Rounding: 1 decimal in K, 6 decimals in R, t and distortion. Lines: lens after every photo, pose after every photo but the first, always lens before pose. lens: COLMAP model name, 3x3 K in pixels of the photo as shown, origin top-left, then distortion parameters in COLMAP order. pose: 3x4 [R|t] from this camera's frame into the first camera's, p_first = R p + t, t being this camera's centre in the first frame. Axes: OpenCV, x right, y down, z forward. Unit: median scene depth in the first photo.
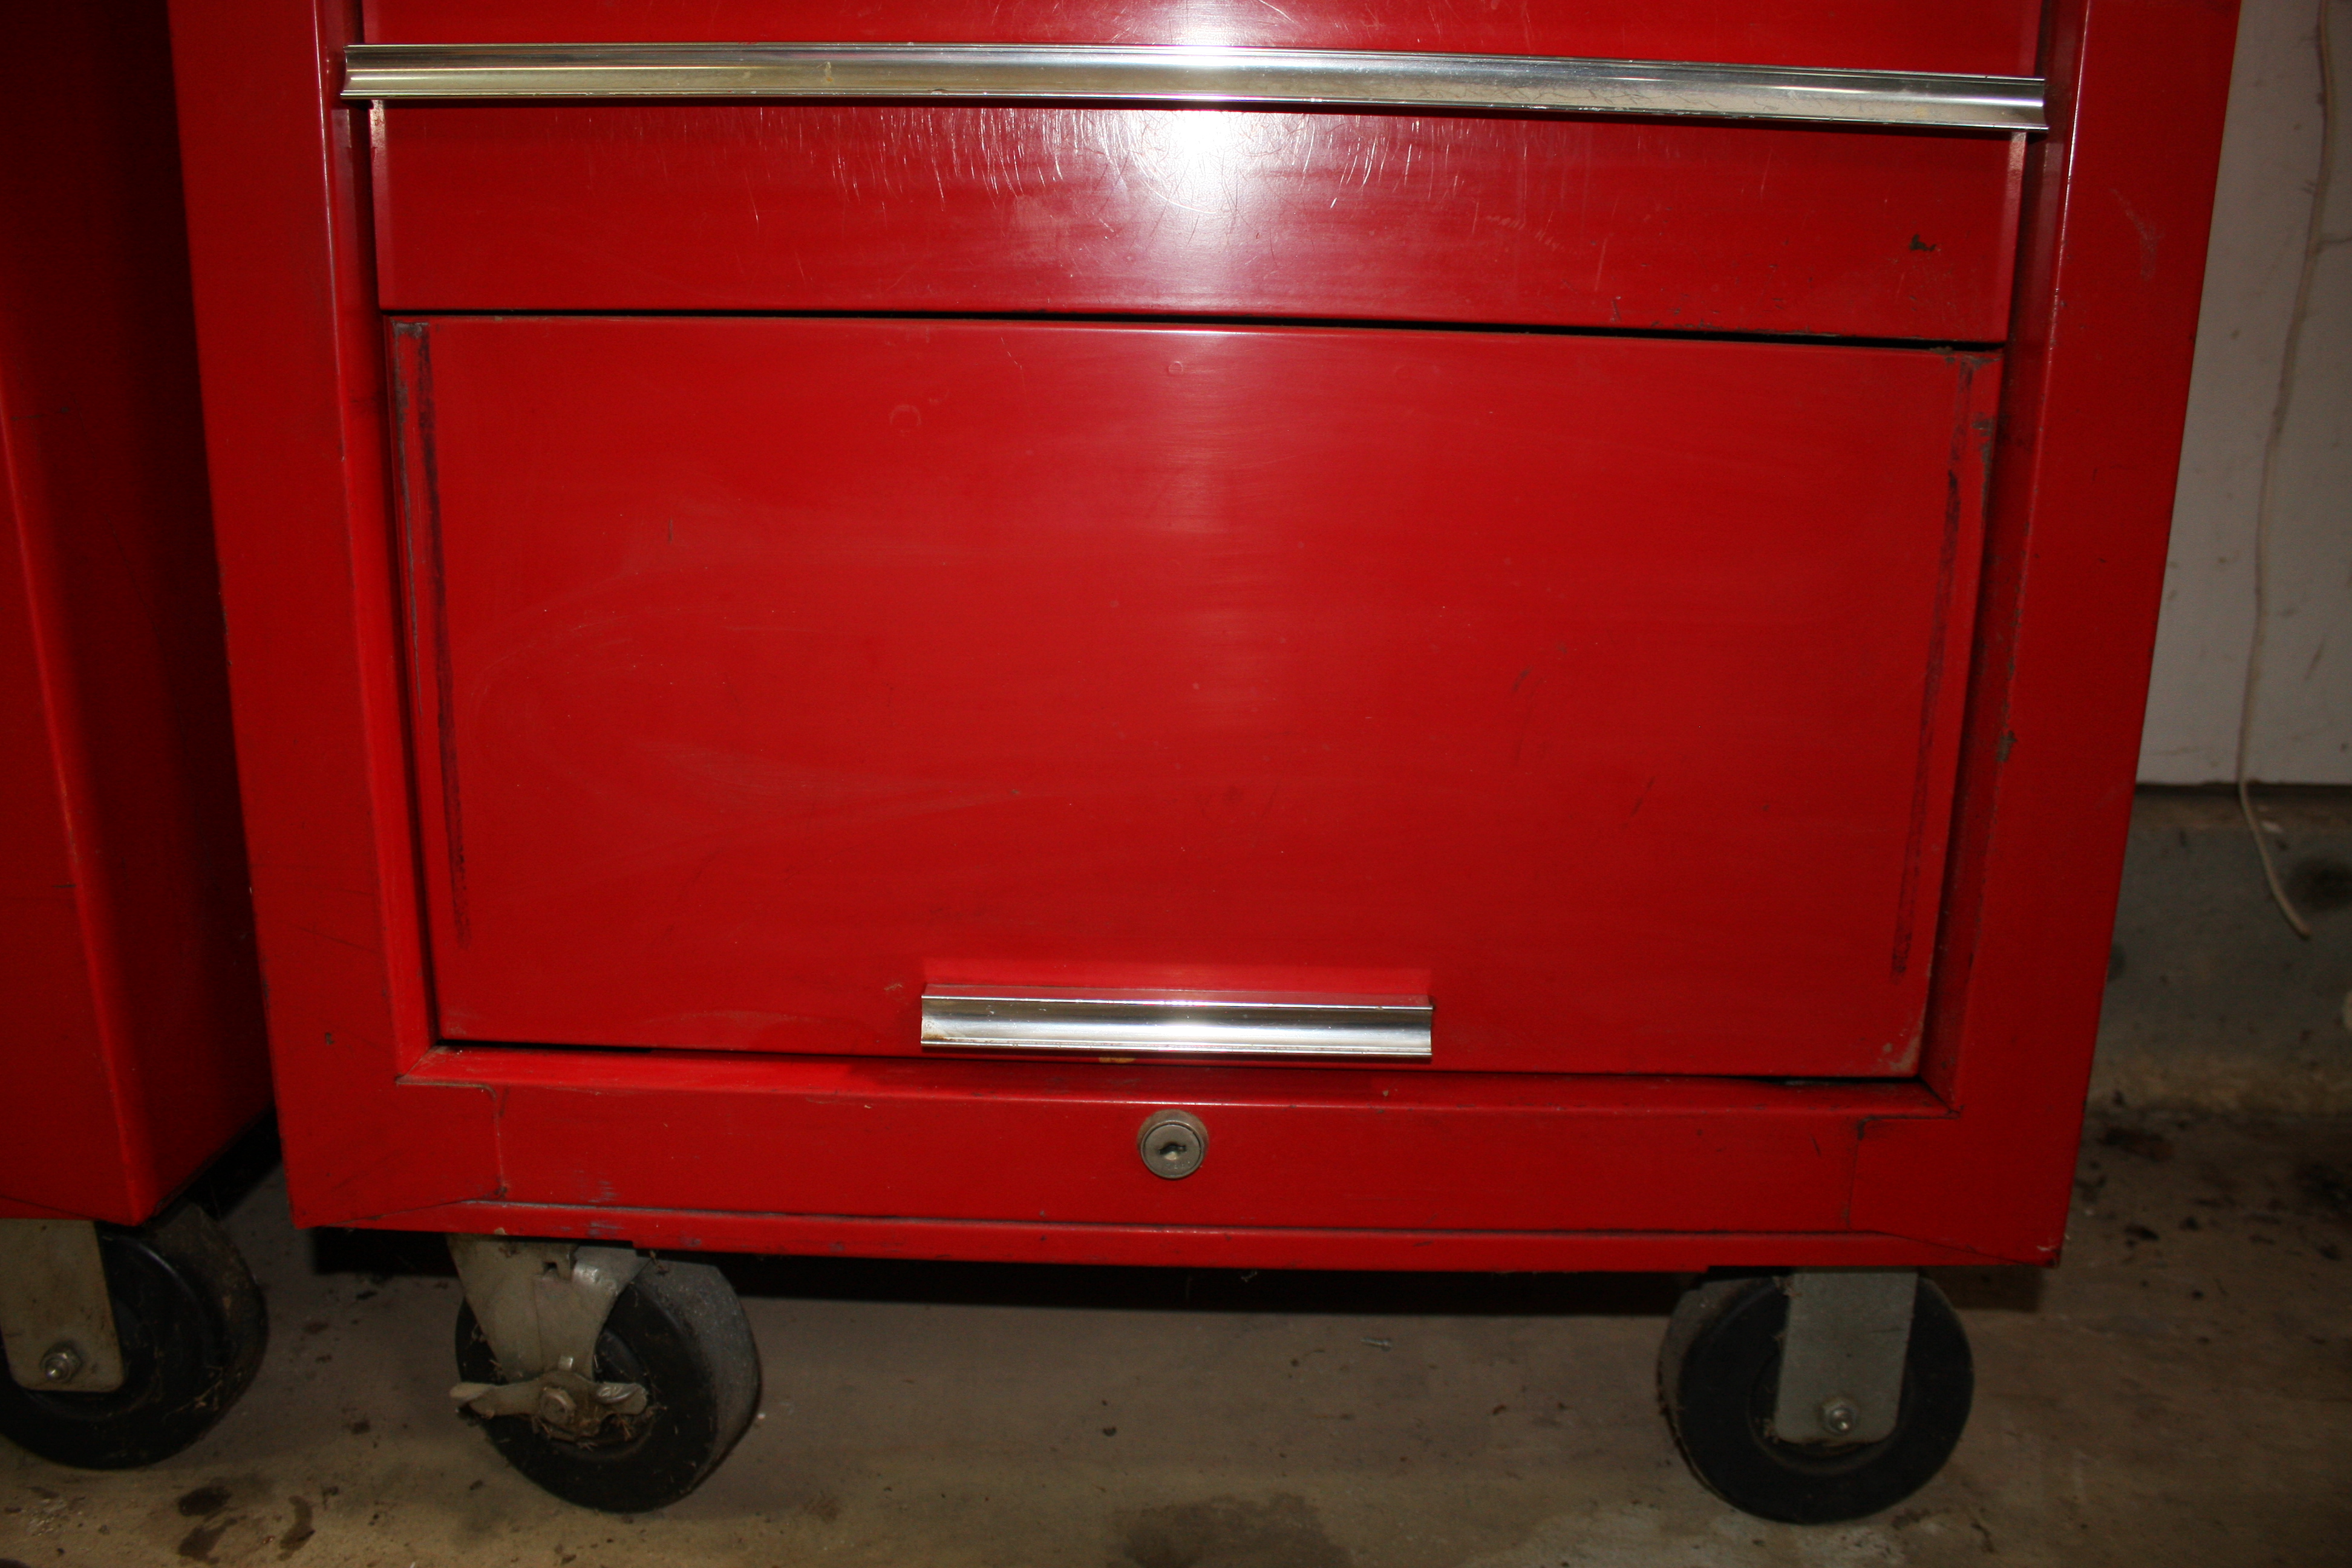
lens RADIAL K [[1928.1, 0, 1175.5], [0, 1928.1, 788.9], [0, 0, 1]] dist [-0.132243, 0.091612]
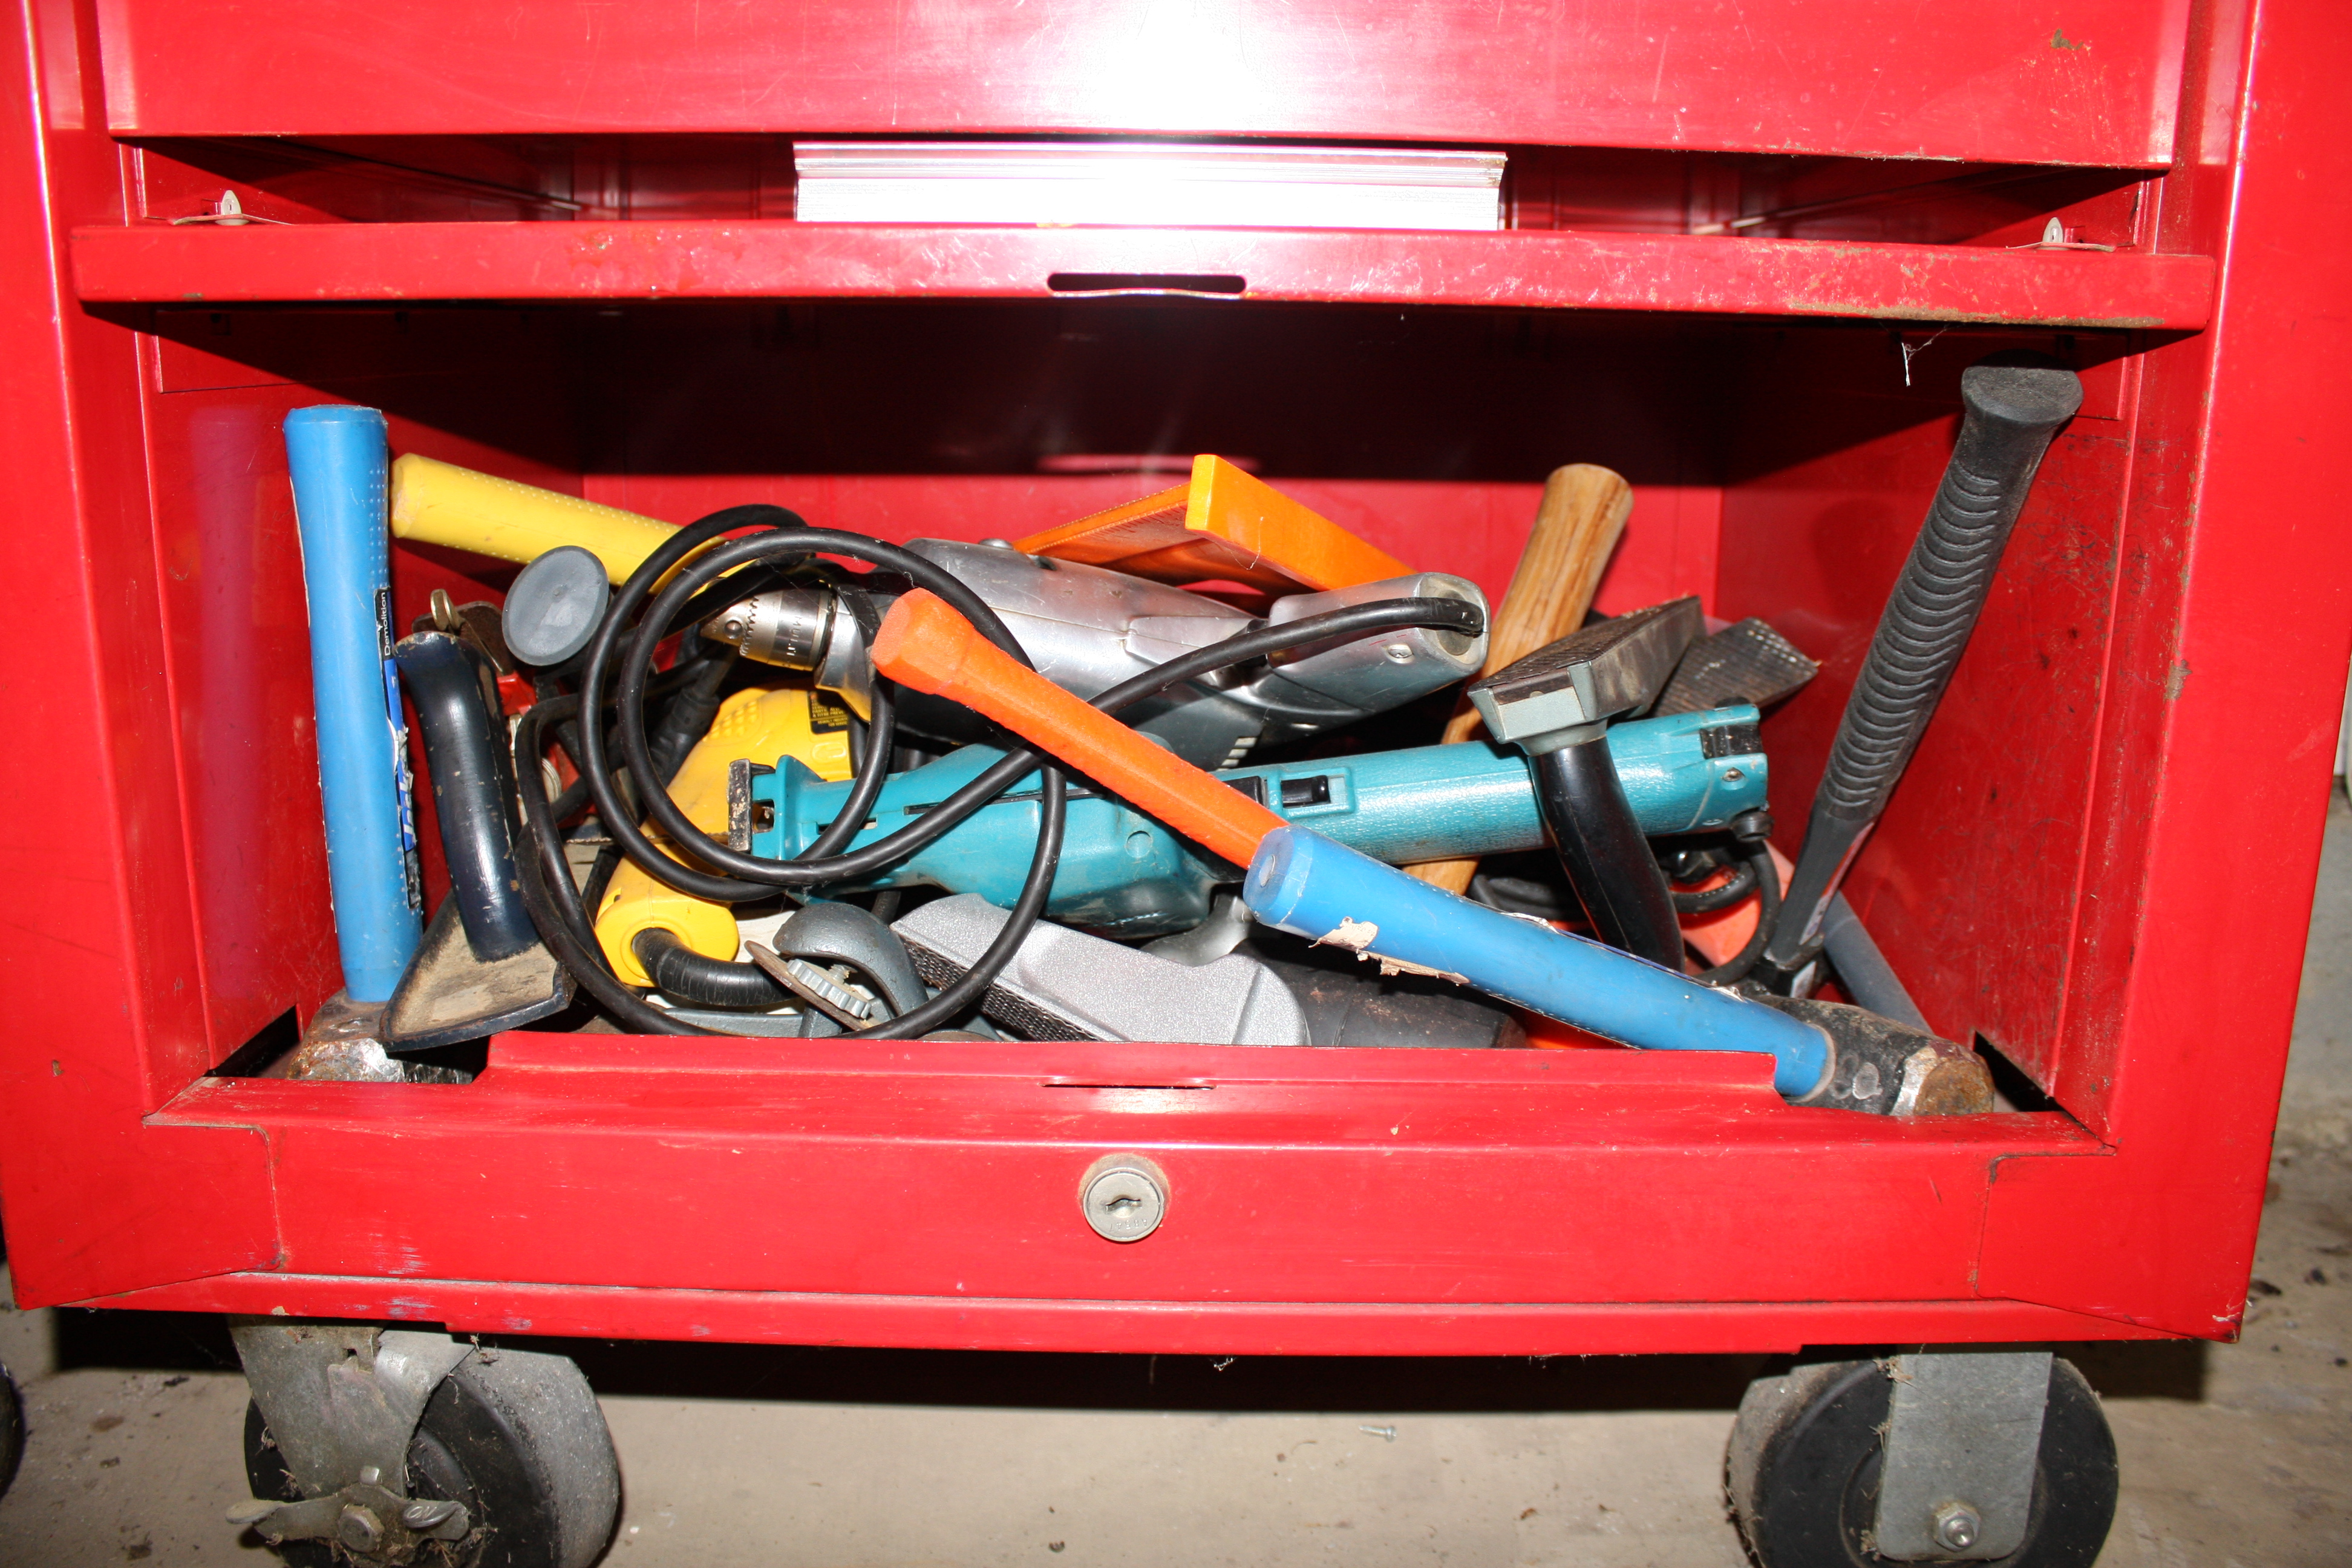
lens RADIAL K [[1928.1, 0, 1190.5], [0, 1928.1, 783.9], [0, 0, 1]] dist [-0.132243, 0.091612]
pose [[0.999859, -0.004752, 0.016113, 0.013221], [0.005177, 0.999637, -0.026453, 0.034355], [-0.015982, 0.026532, 0.999520, 0.197380]]
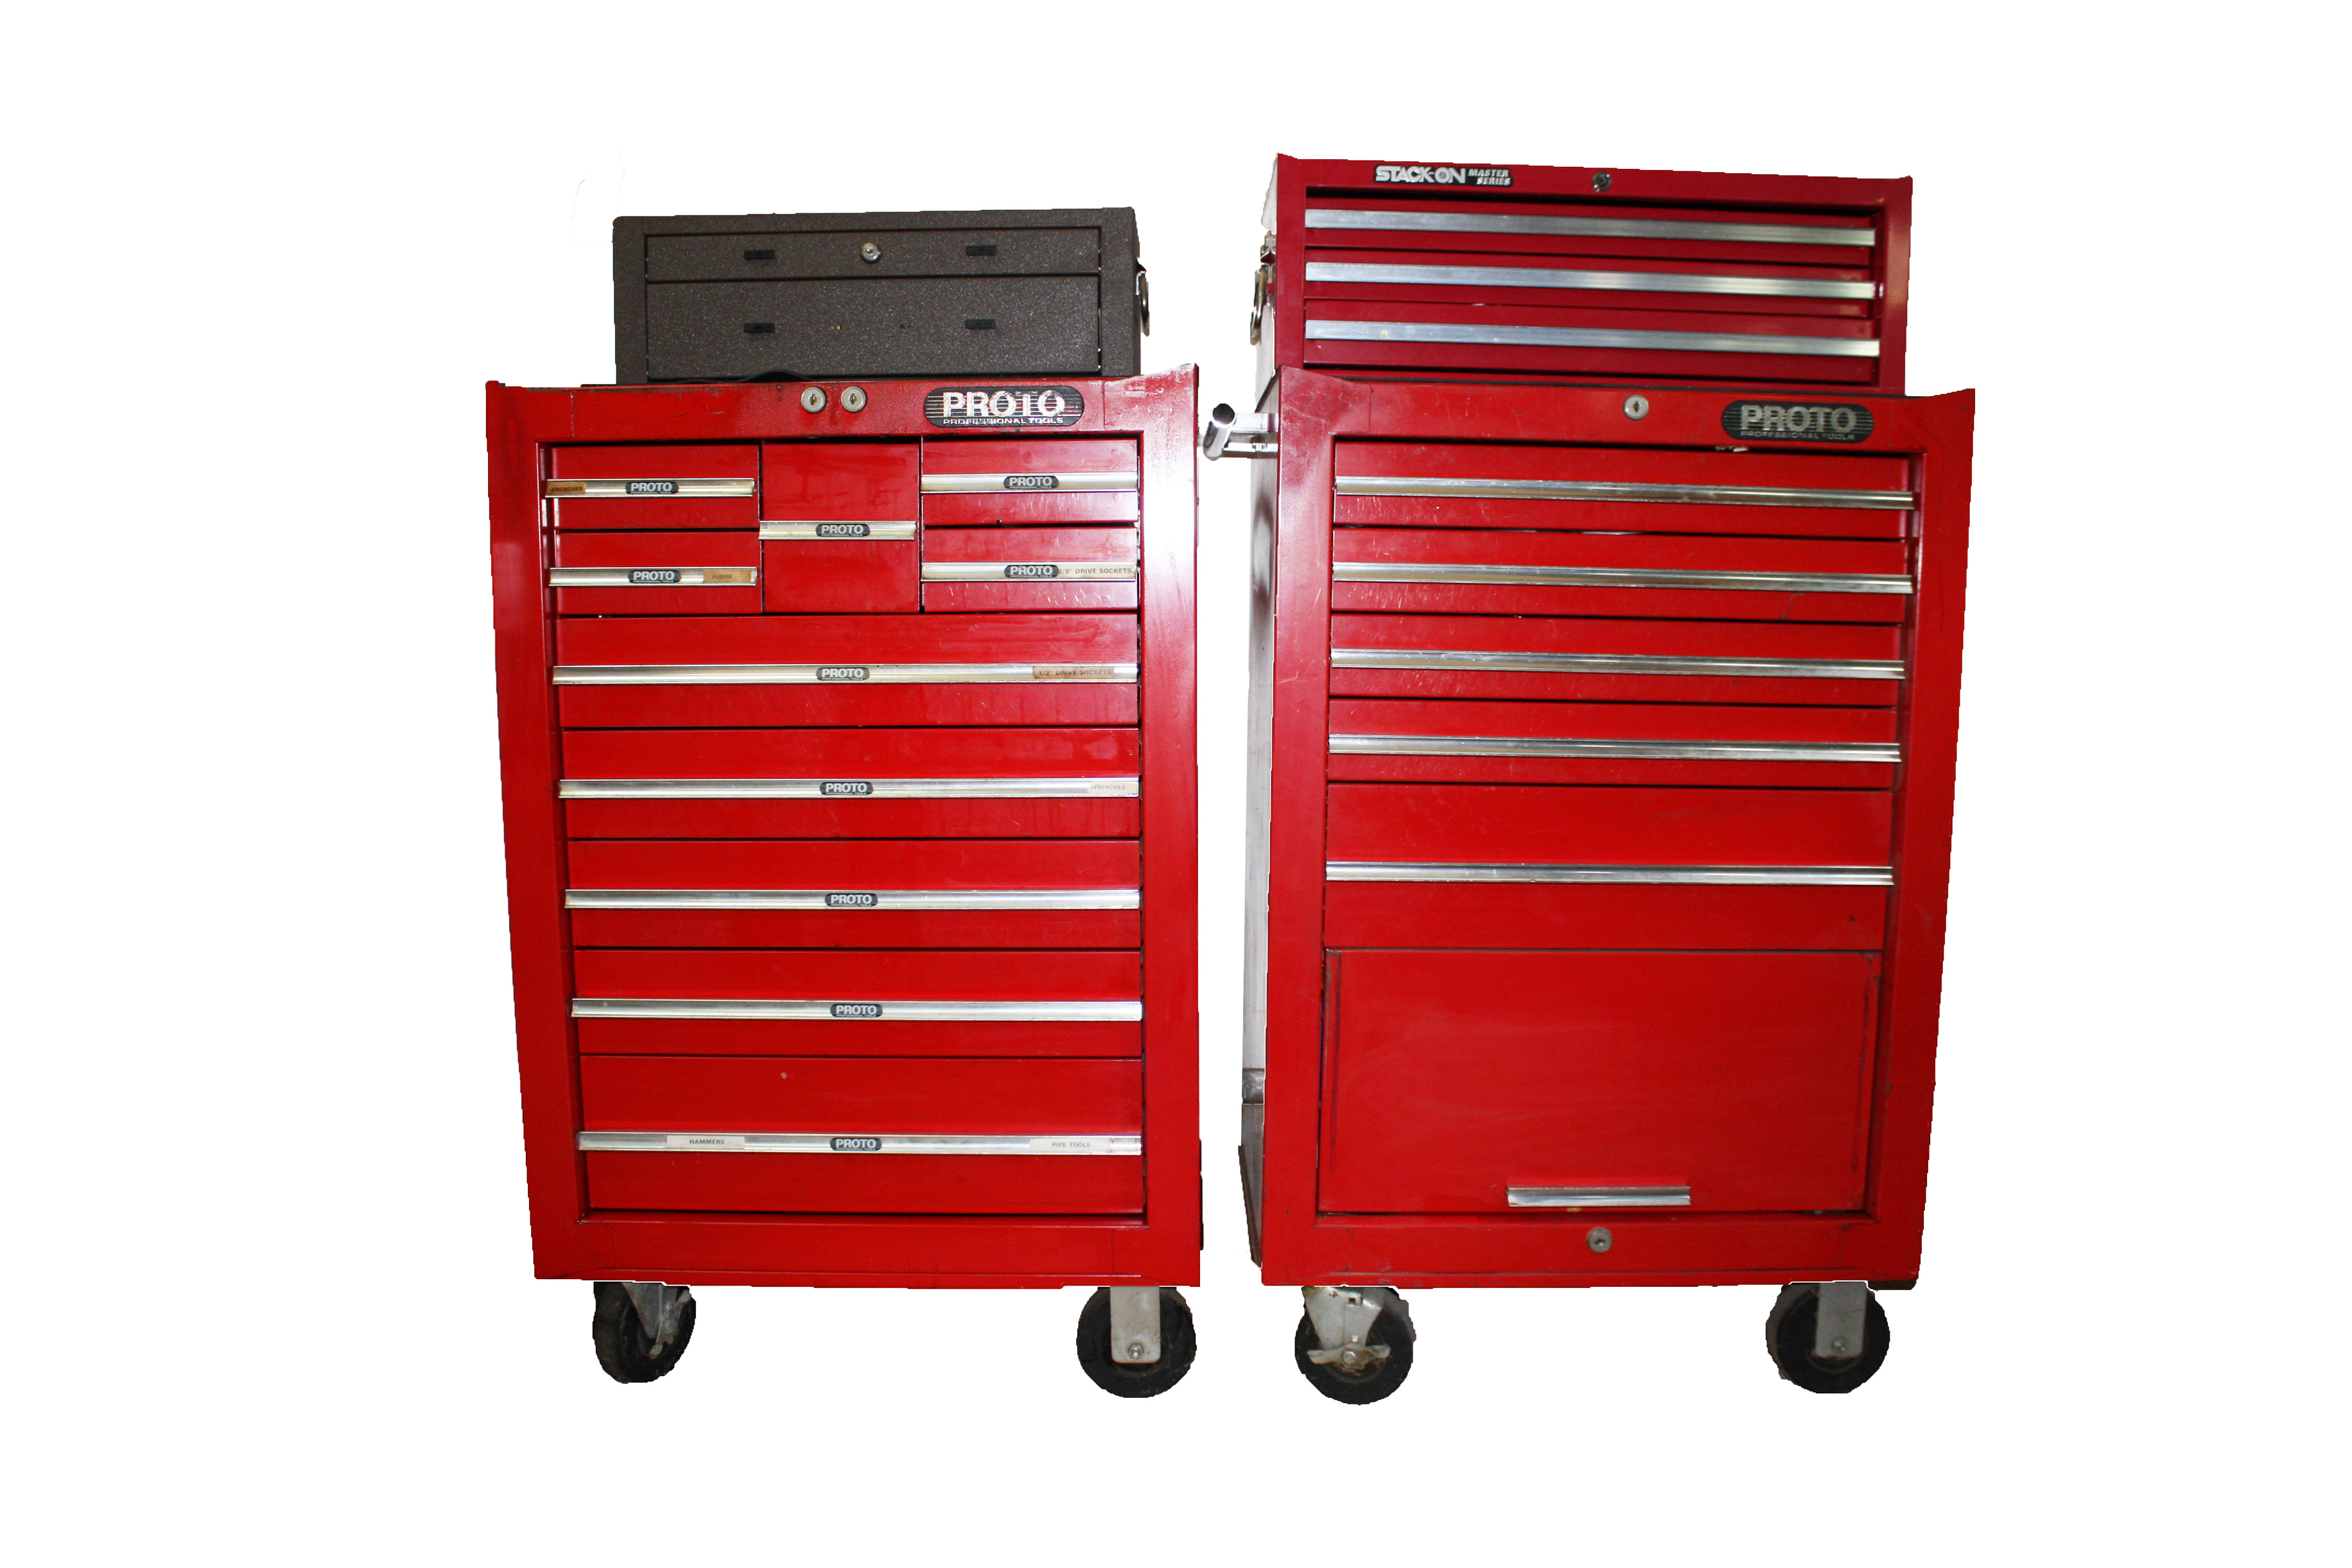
lens RADIAL K [[1928.1, 0, 1154.0], [0, 1928.1, 790.3], [0, 0, 1]] dist [-0.132243, 0.091612]
pose [[0.999554, -0.008158, 0.028737, -0.667853], [0.011776, 0.991694, -0.128076, -0.106935], [-0.027454, 0.128357, 0.991348, -1.661313]]
